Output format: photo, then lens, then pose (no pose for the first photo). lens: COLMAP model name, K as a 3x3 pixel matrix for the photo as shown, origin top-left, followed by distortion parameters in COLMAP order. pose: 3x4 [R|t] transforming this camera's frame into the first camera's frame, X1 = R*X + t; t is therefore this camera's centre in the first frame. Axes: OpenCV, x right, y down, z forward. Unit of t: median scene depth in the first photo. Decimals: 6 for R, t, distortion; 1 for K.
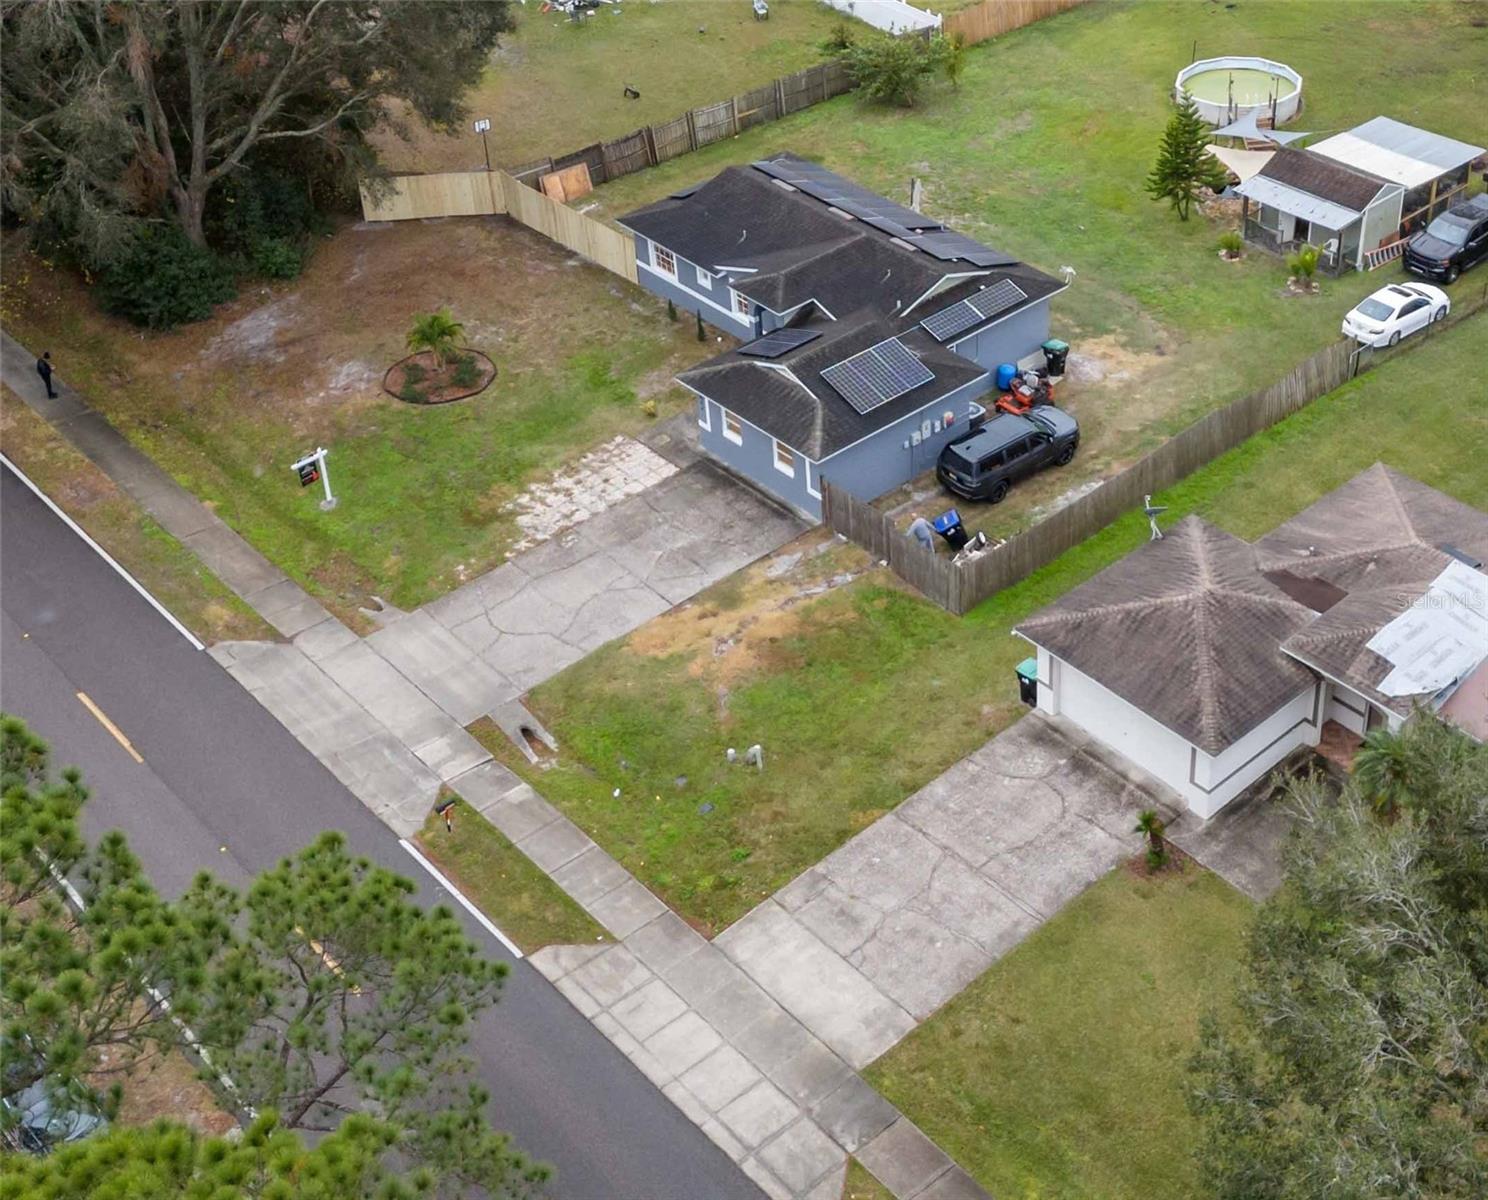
lens RADIAL K [[1994.0, 0, 812.6], [0, 1994.0, 597.3], [0, 0, 1]] dist [0.033834, 0.038555]
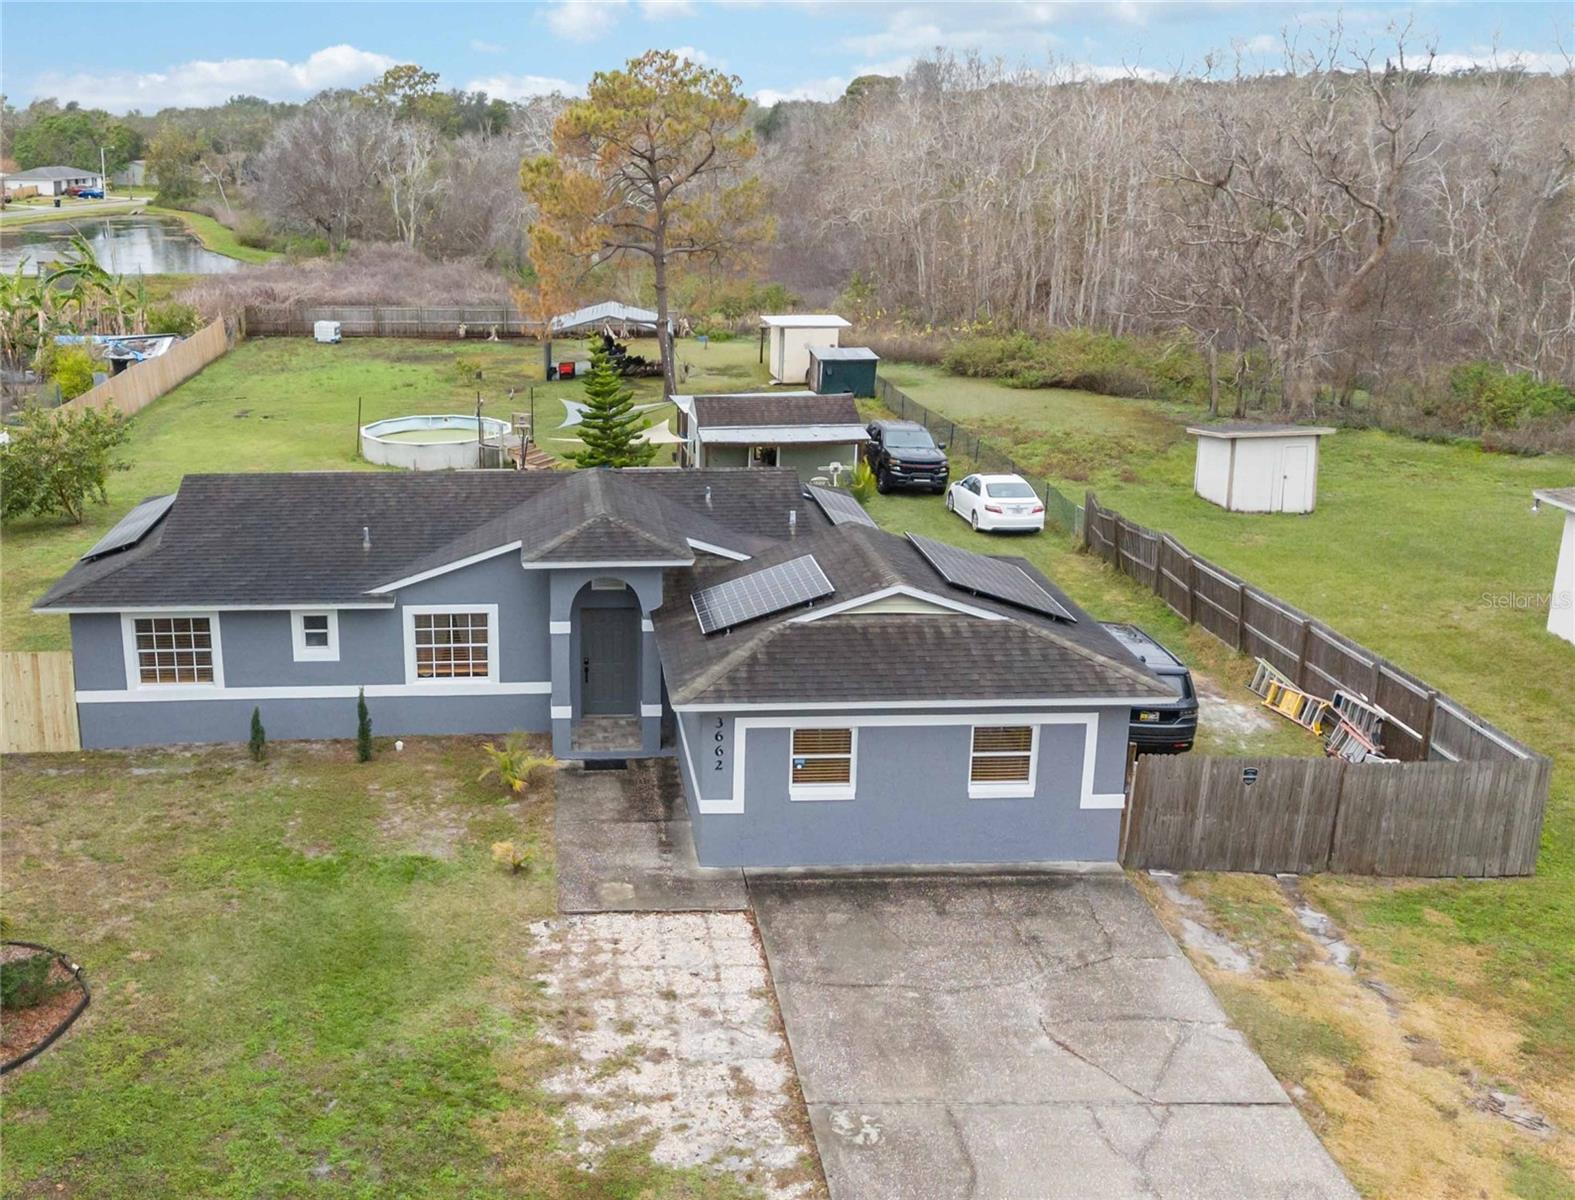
lens RADIAL K [[1700.0, 0, 567.7], [0, 1700.0, 601.5], [0, 0, 1]] dist [0.060516, -0.033018]
pose [[0.645906, -0.188899, 0.739678, -0.357041], [0.460184, 0.869424, -0.179812, -0.077251], [-0.609128, 0.456529, 0.648494, 0.794614]]
